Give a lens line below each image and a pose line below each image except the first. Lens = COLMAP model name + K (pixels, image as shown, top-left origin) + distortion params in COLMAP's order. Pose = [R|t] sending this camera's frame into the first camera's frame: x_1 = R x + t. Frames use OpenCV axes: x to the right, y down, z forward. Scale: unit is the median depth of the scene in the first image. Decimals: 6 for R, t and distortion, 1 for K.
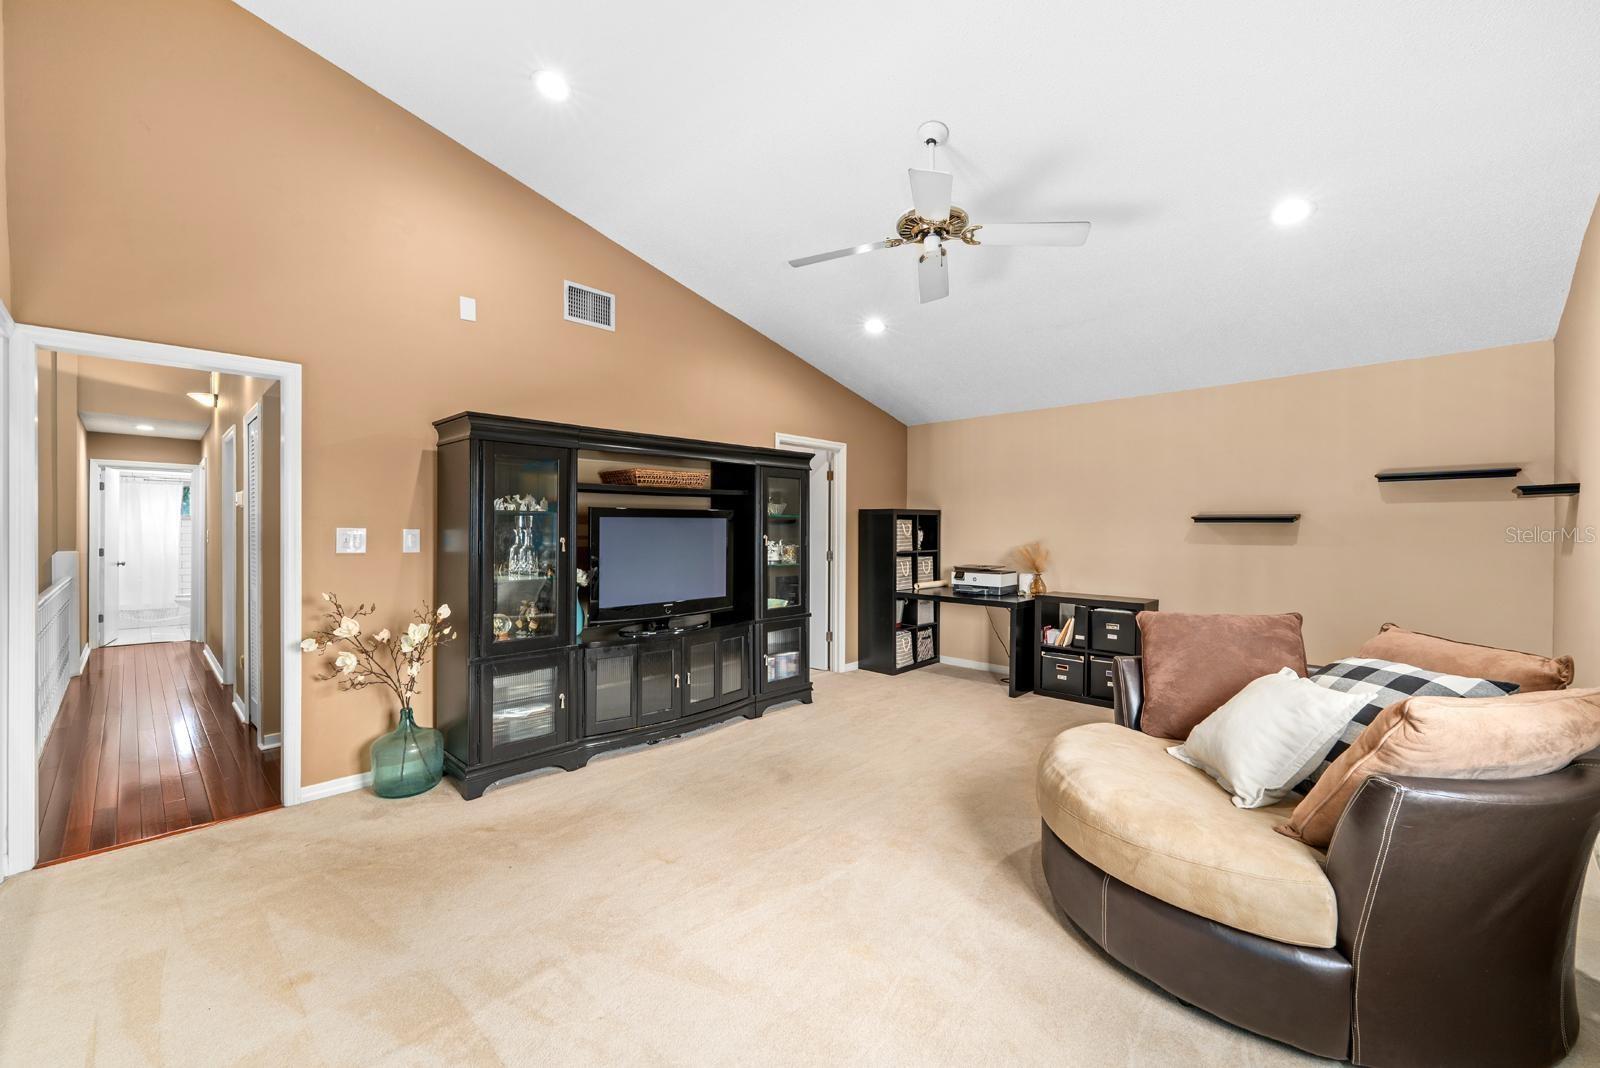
lens RADIAL K [[650.7, 0, 799.9], [0, 650.7, 531.8], [0, 0, 1]] dist [0.000103, -0.000040]
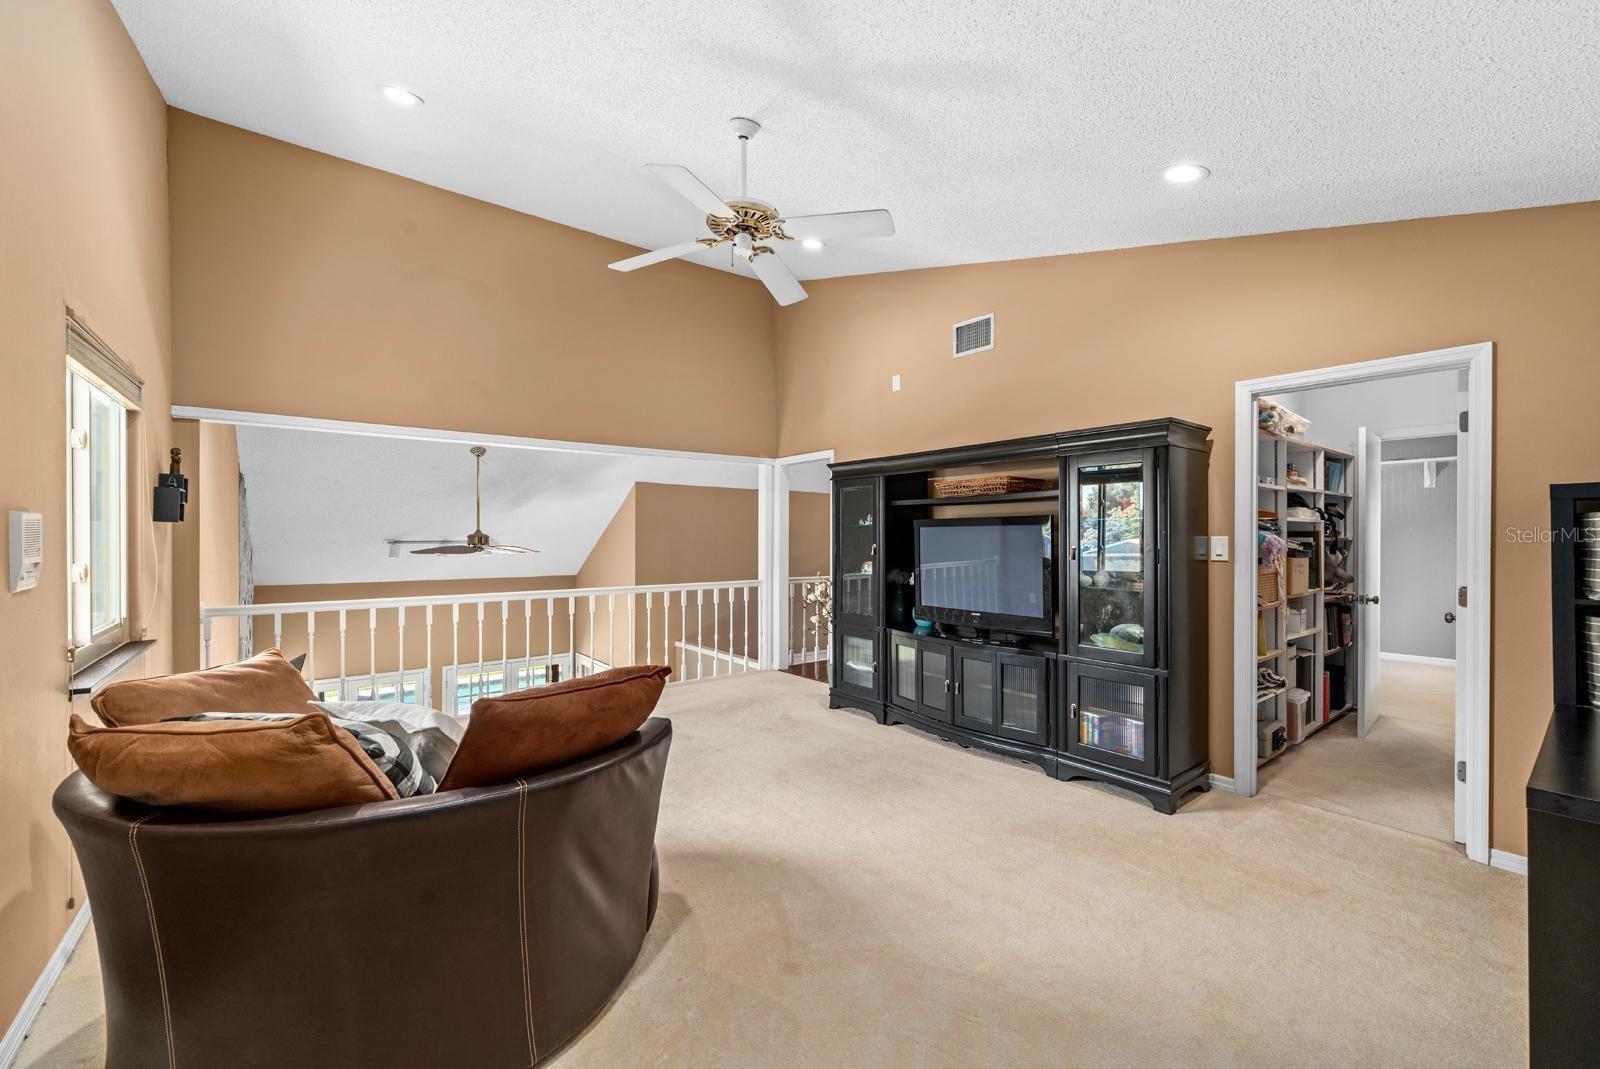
lens RADIAL K [[650.7, 0, 799.9], [0, 650.7, 536.3], [0, 0, 1]] dist [0.000103, -0.000040]
pose [[-0.136388, -0.004504, -0.990645, 0.884431], [-0.006396, 0.999973, -0.003666, -0.000184], [0.990635, 0.005836, -0.136413, 0.940045]]
